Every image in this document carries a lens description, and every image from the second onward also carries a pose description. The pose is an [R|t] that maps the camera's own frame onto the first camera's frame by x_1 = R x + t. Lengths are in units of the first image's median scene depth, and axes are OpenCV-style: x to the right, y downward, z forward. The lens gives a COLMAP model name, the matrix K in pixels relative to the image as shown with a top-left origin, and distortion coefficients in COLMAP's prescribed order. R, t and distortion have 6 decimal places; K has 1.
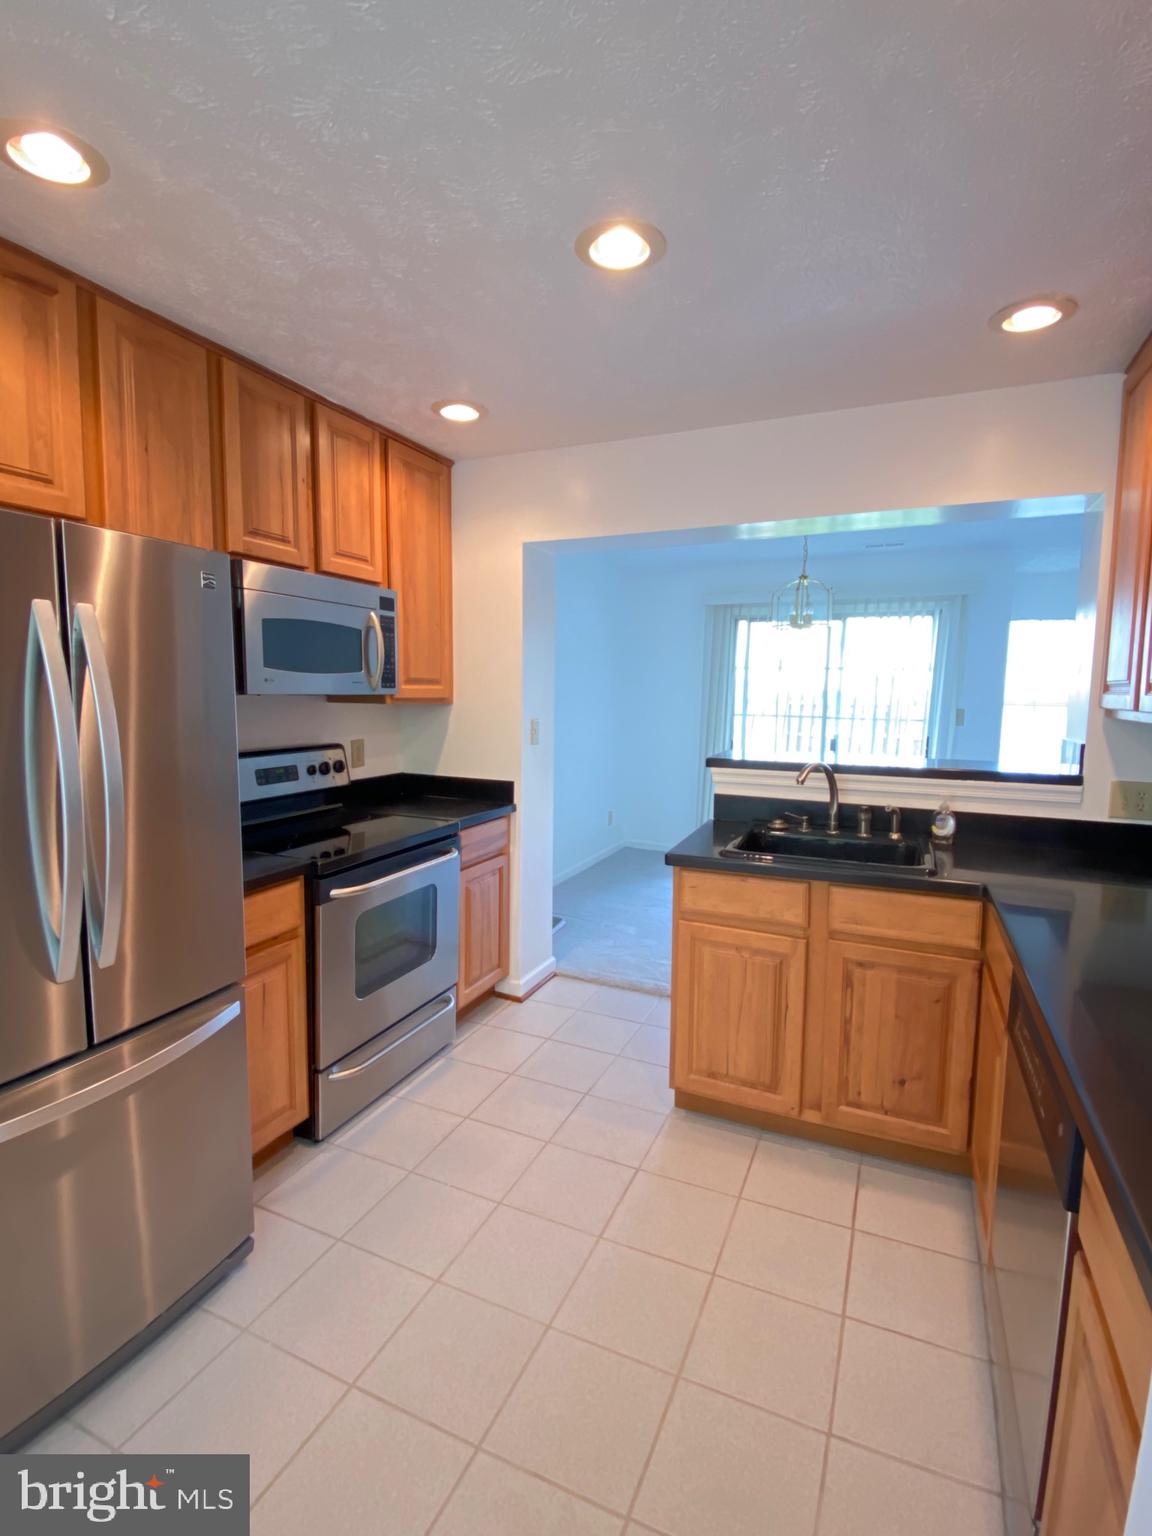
lens RADIAL K [[737.4, 0, 576.6], [0, 737.4, 767.2], [0, 0, 1]] dist [0.009795, -0.011199]
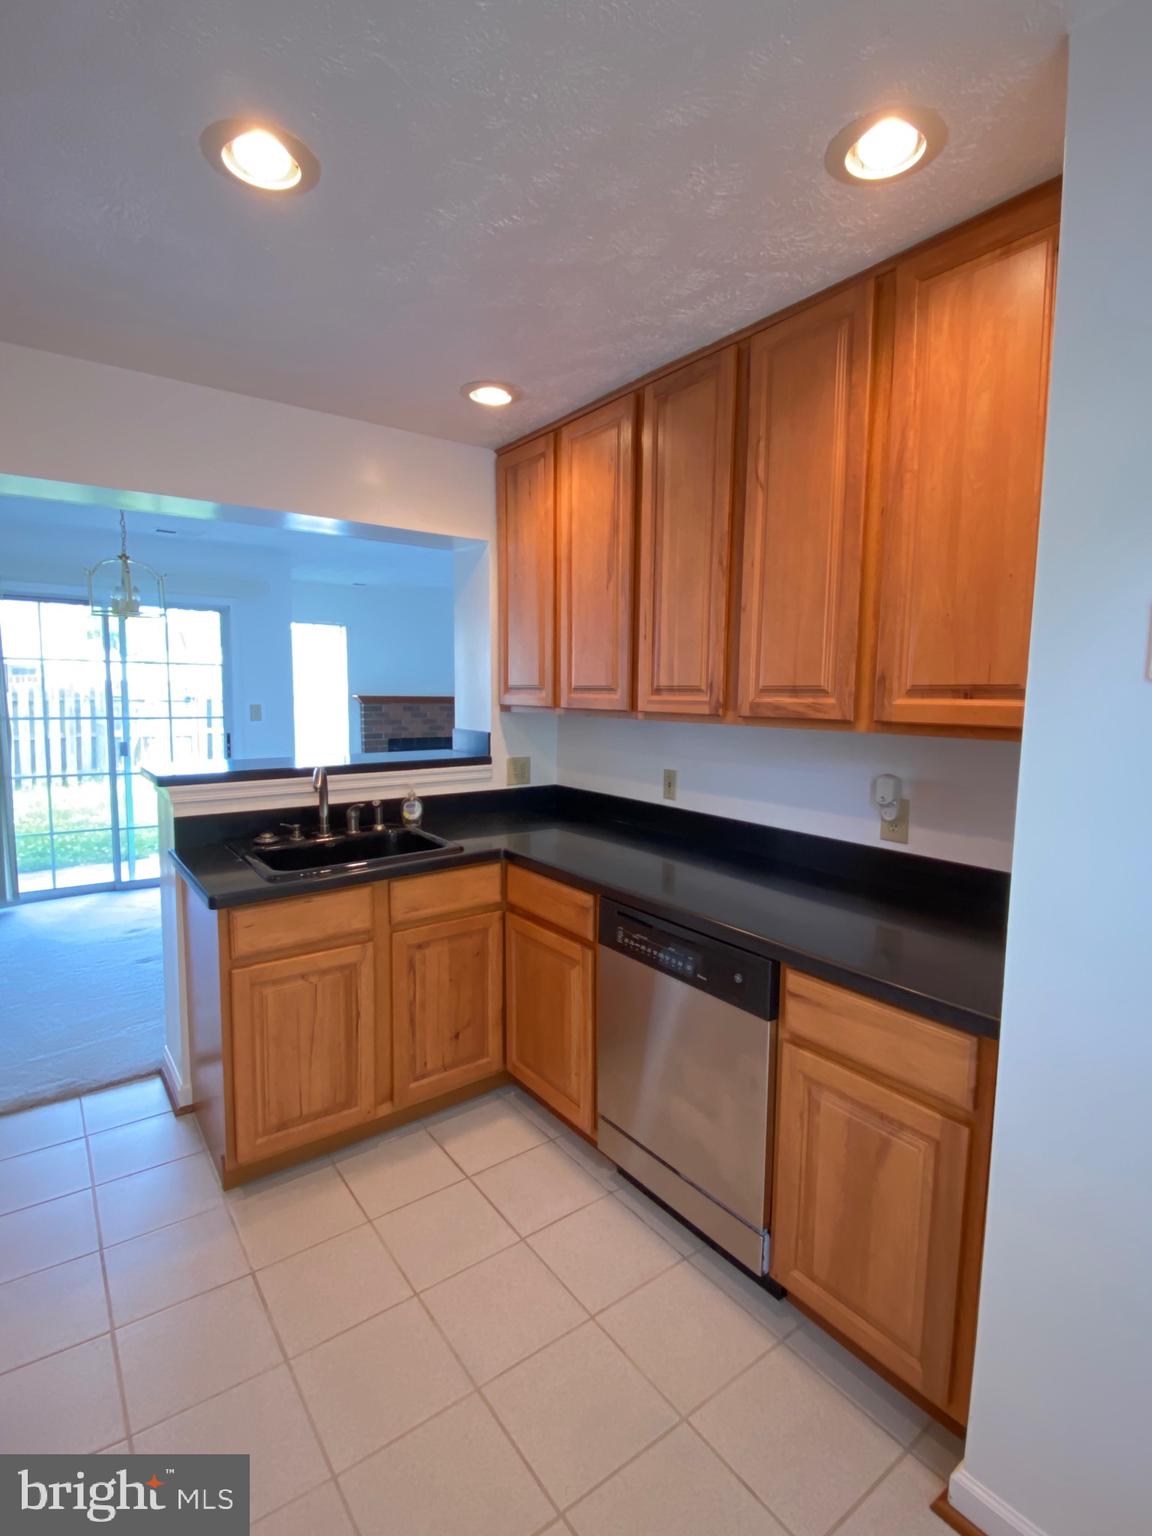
lens RADIAL K [[737.4, 0, 580.3], [0, 737.4, 764.1], [0, 0, 1]] dist [0.009795, -0.011199]
pose [[0.477525, -0.099621, 0.872952, -0.390636], [0.091806, 0.993770, 0.063189, -0.043070], [-0.873809, 0.049968, 0.483696, 0.237288]]
